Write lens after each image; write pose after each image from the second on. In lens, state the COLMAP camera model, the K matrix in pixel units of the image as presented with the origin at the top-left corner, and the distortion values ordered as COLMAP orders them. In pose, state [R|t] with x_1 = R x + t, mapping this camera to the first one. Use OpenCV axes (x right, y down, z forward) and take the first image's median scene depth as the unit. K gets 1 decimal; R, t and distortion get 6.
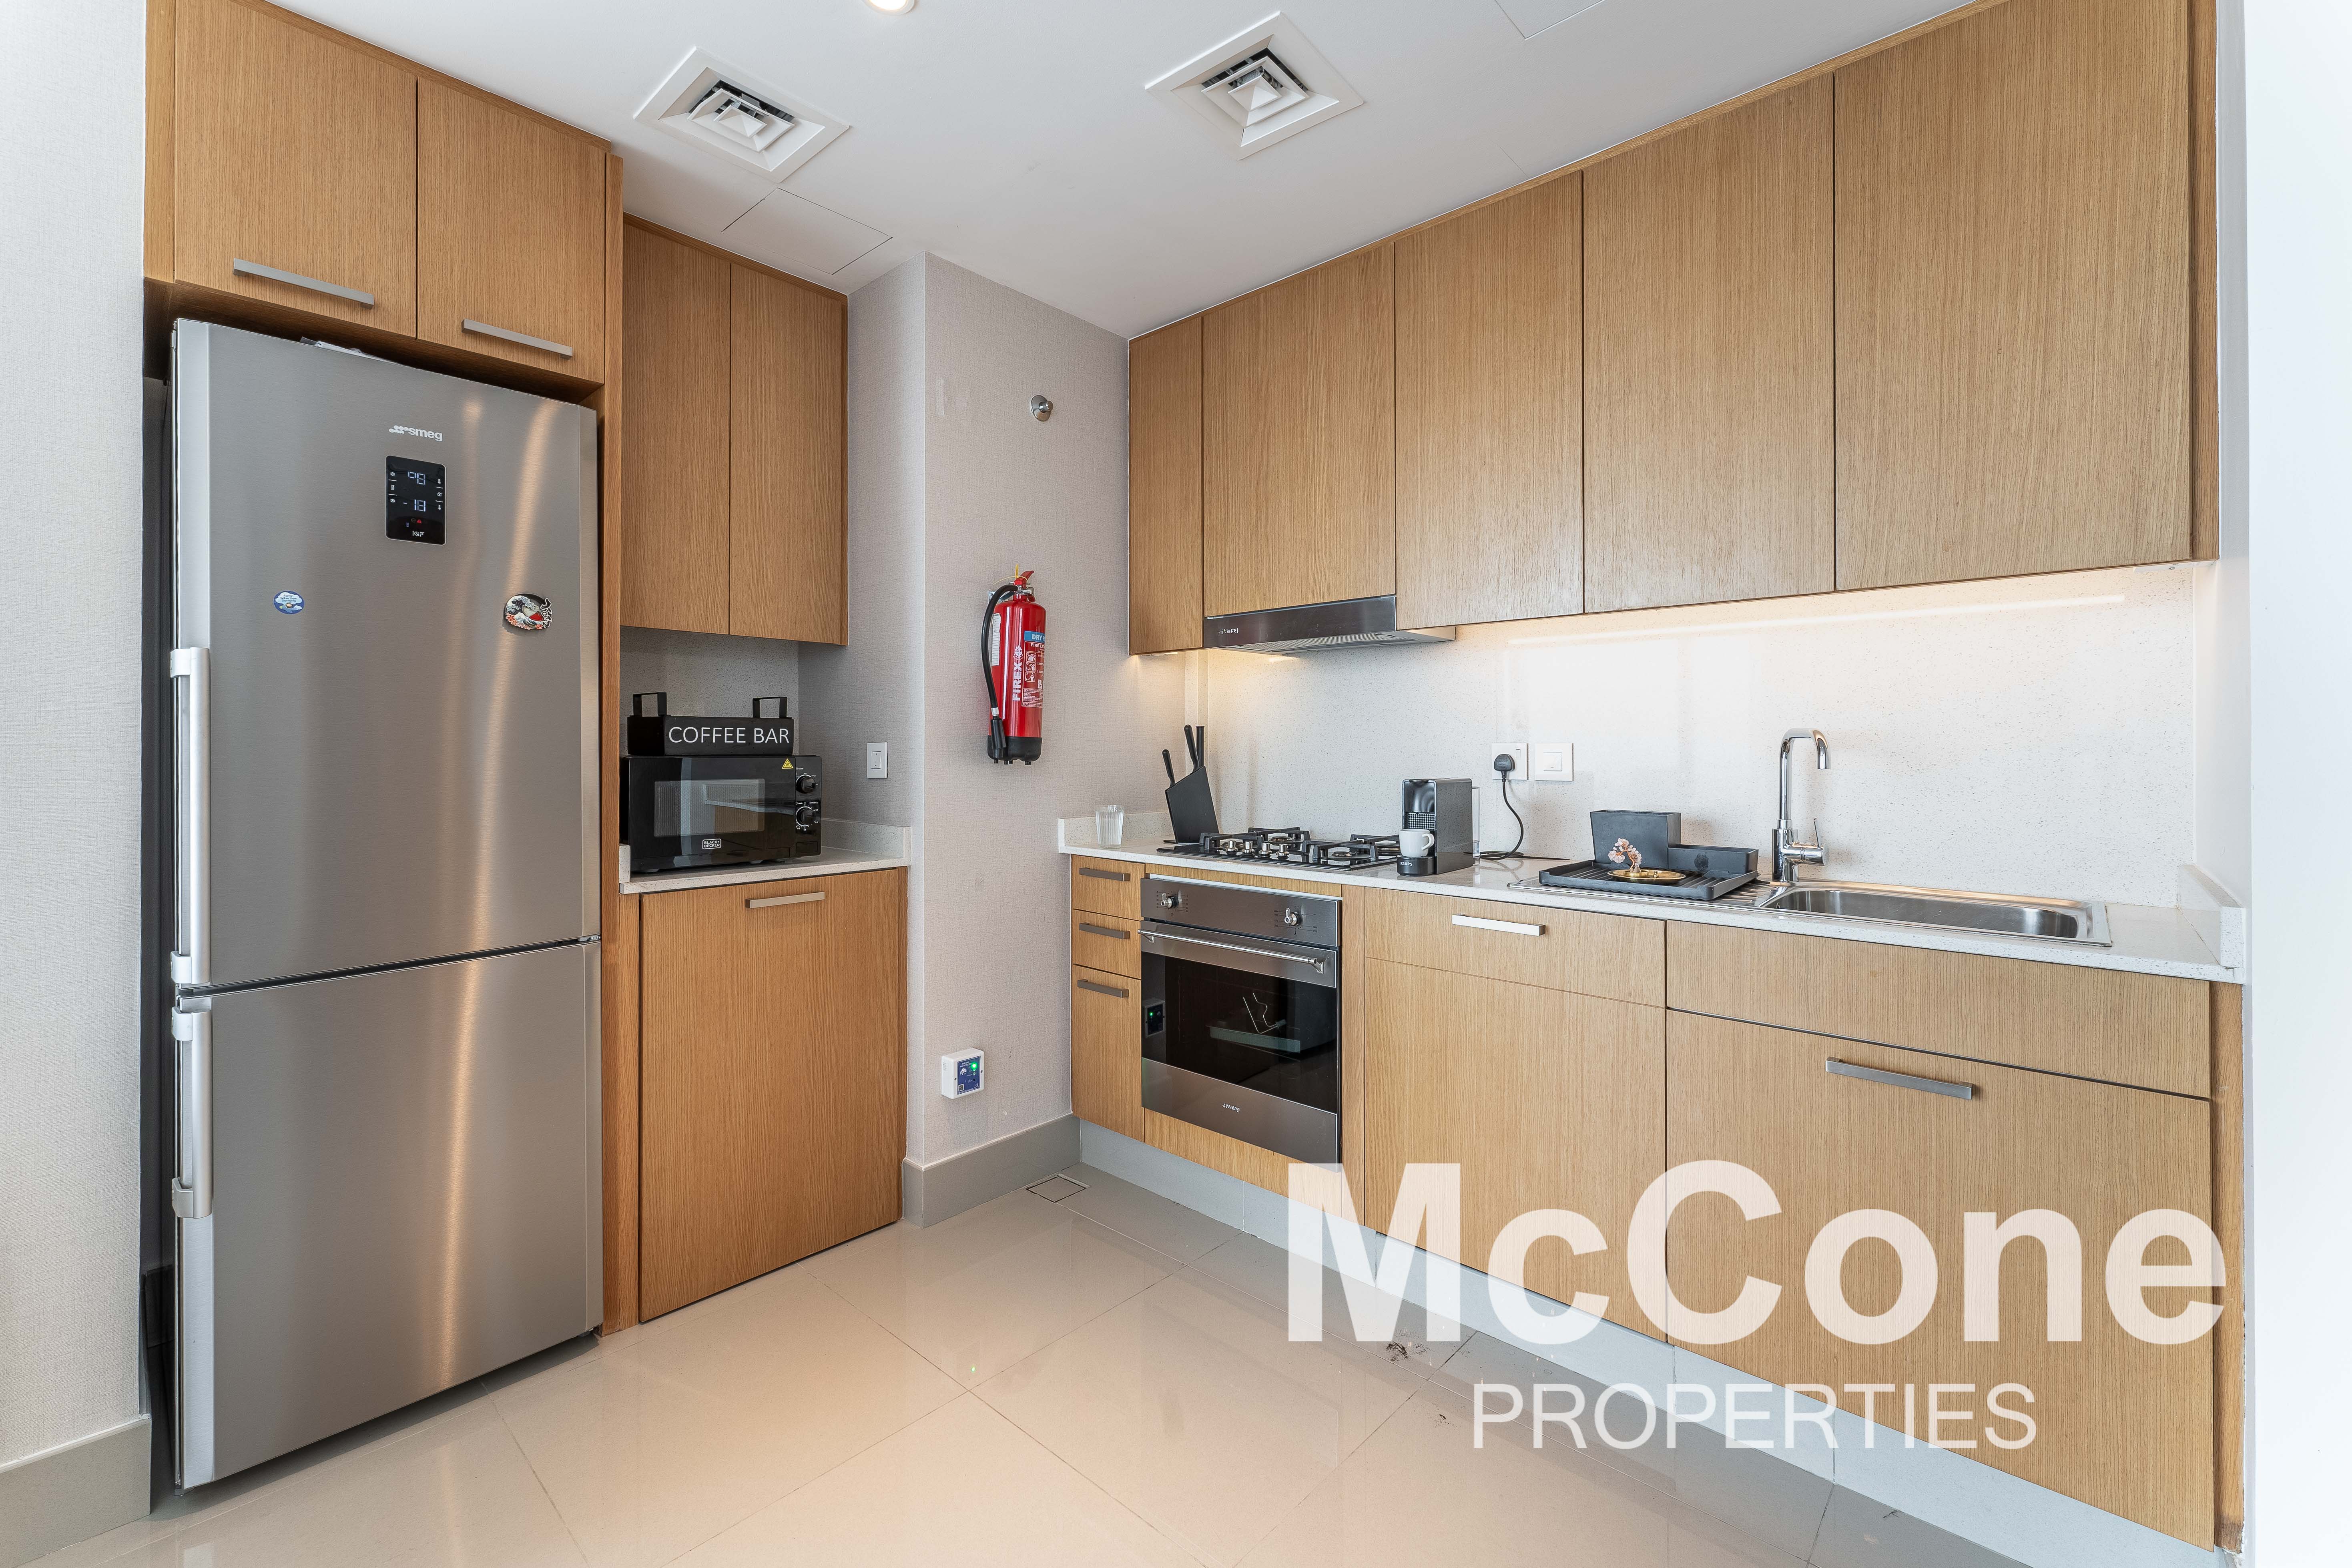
lens RADIAL K [[952.6, 0, 1176.2], [0, 952.6, 746.0], [0, 0, 1]] dist [0.001129, 0.000221]
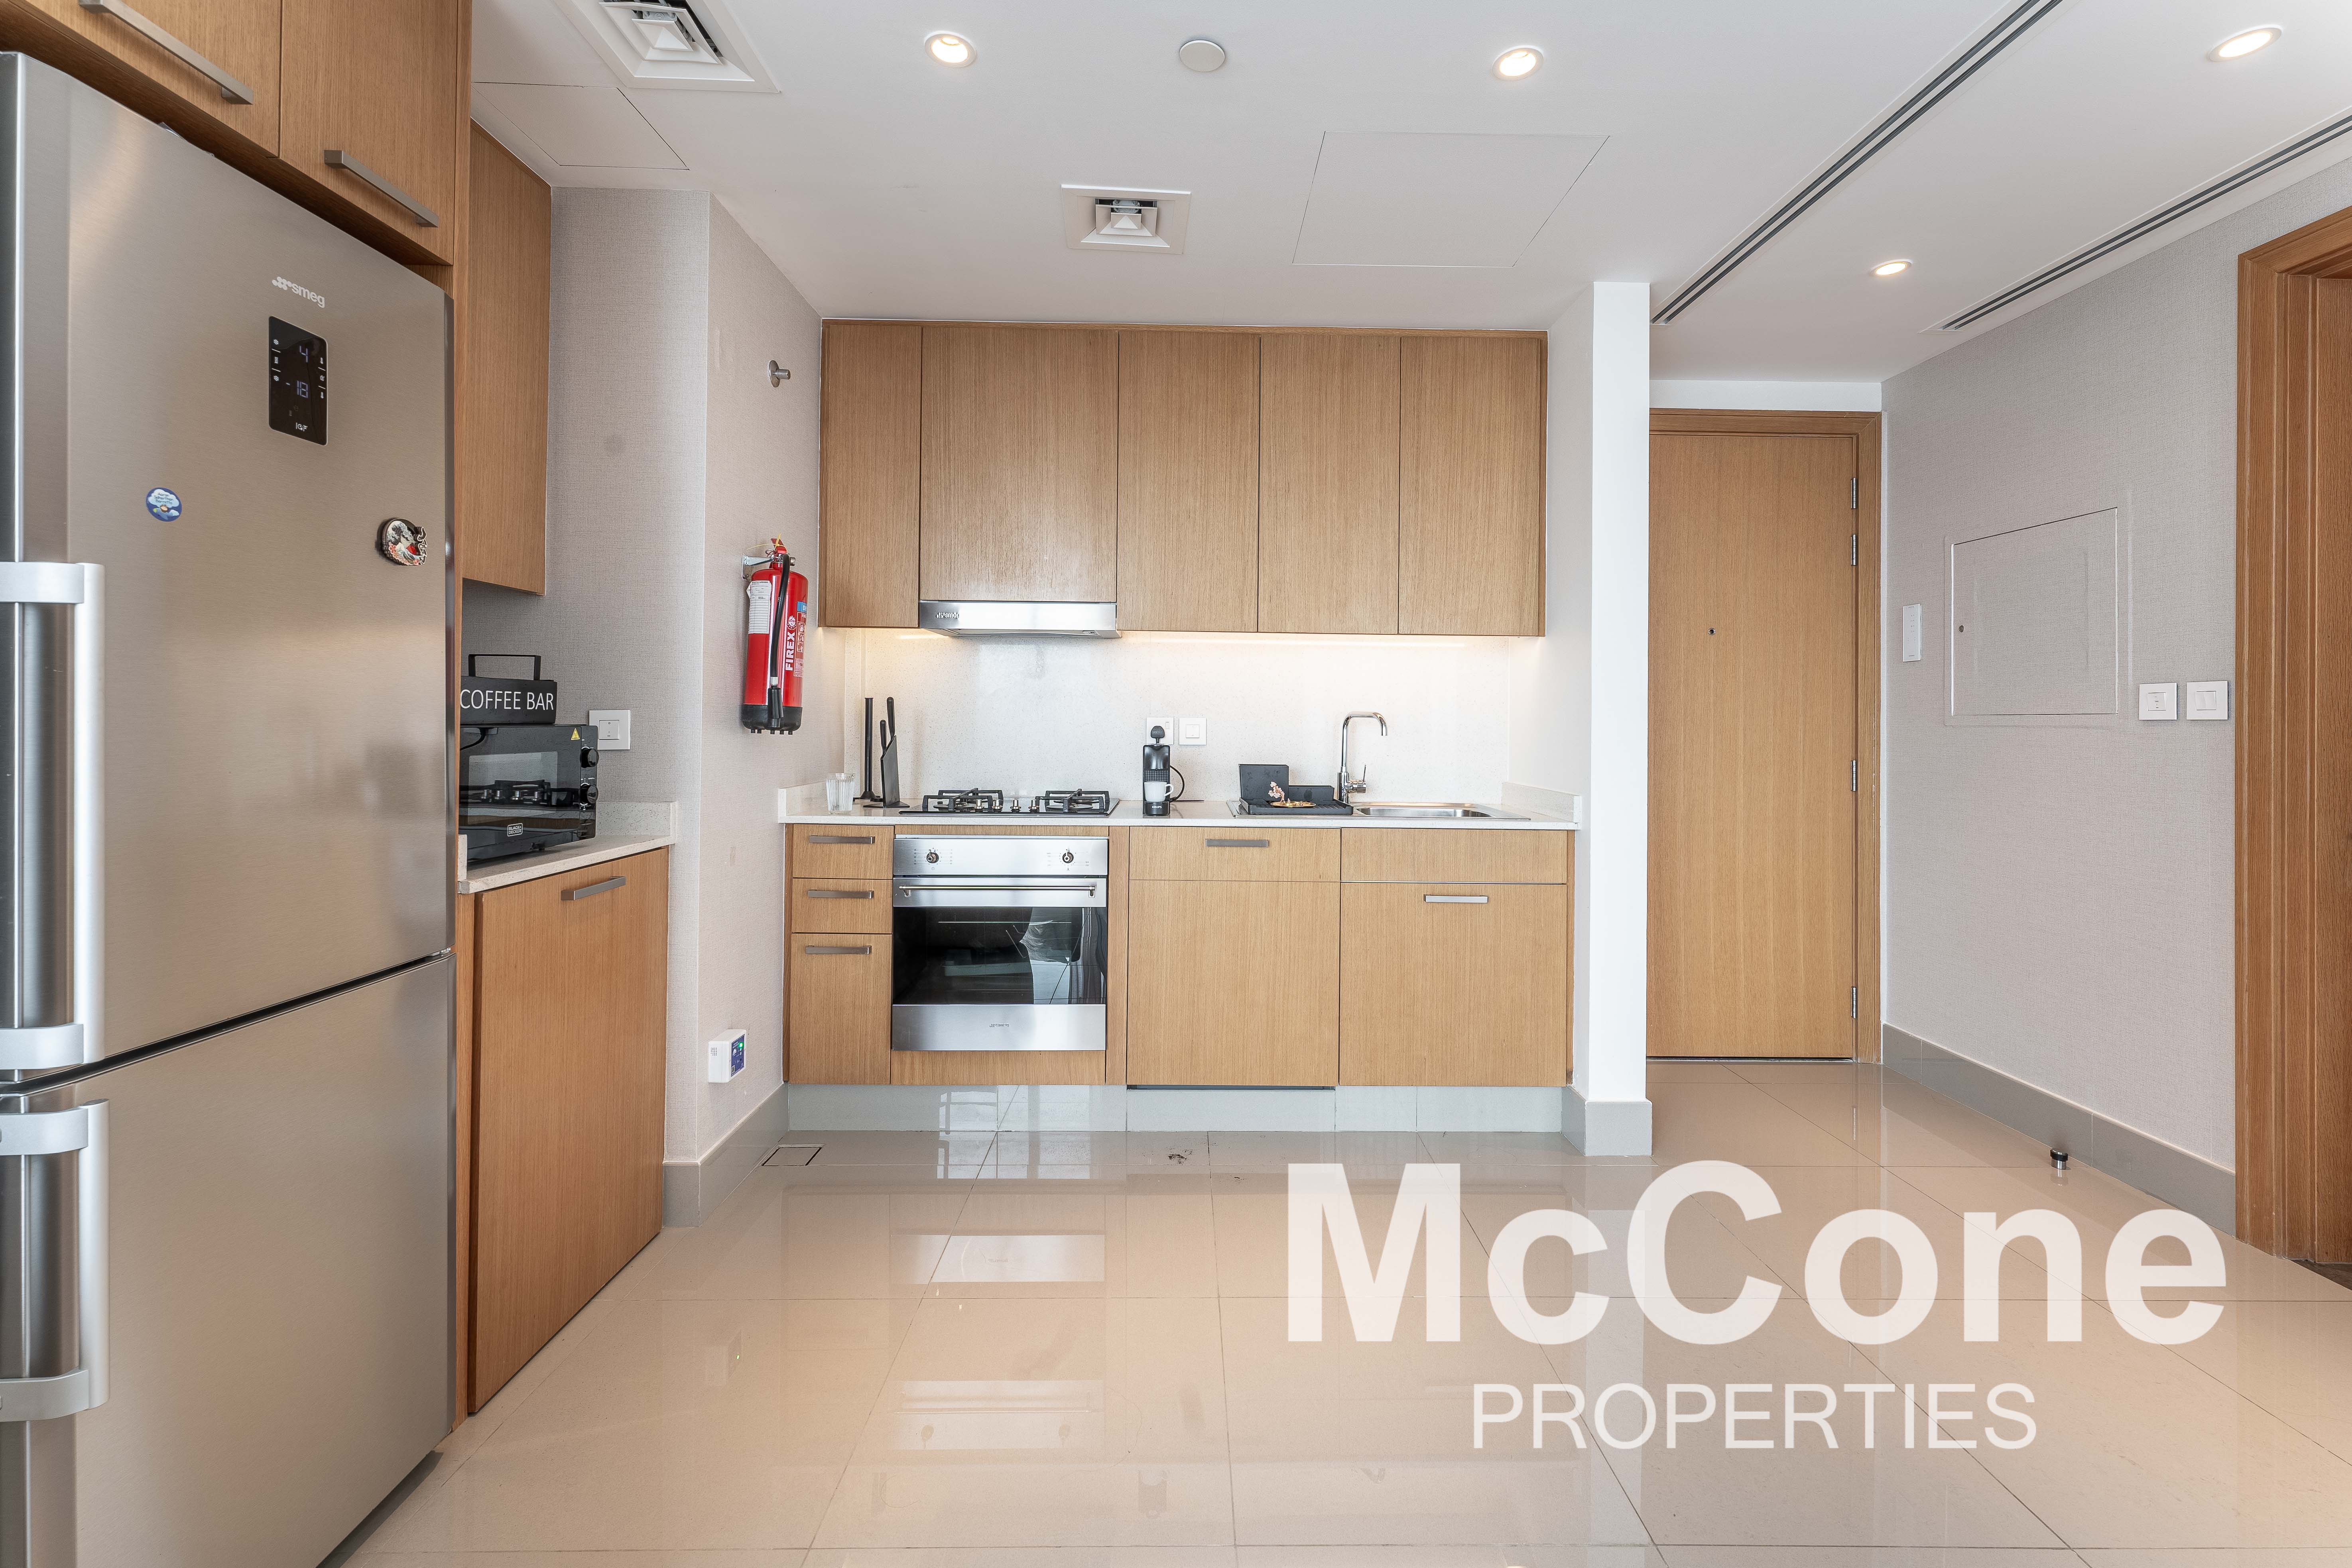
lens RADIAL K [[934.5, 0, 1180.3], [0, 934.5, 718.3], [0, 0, 1]] dist [0.000334, 0.000178]
pose [[0.741437, 0.008470, 0.670969, -0.590383], [-0.010600, 0.999943, -0.000909, -0.000989], [-0.670939, -0.006438, 0.741485, -0.004456]]
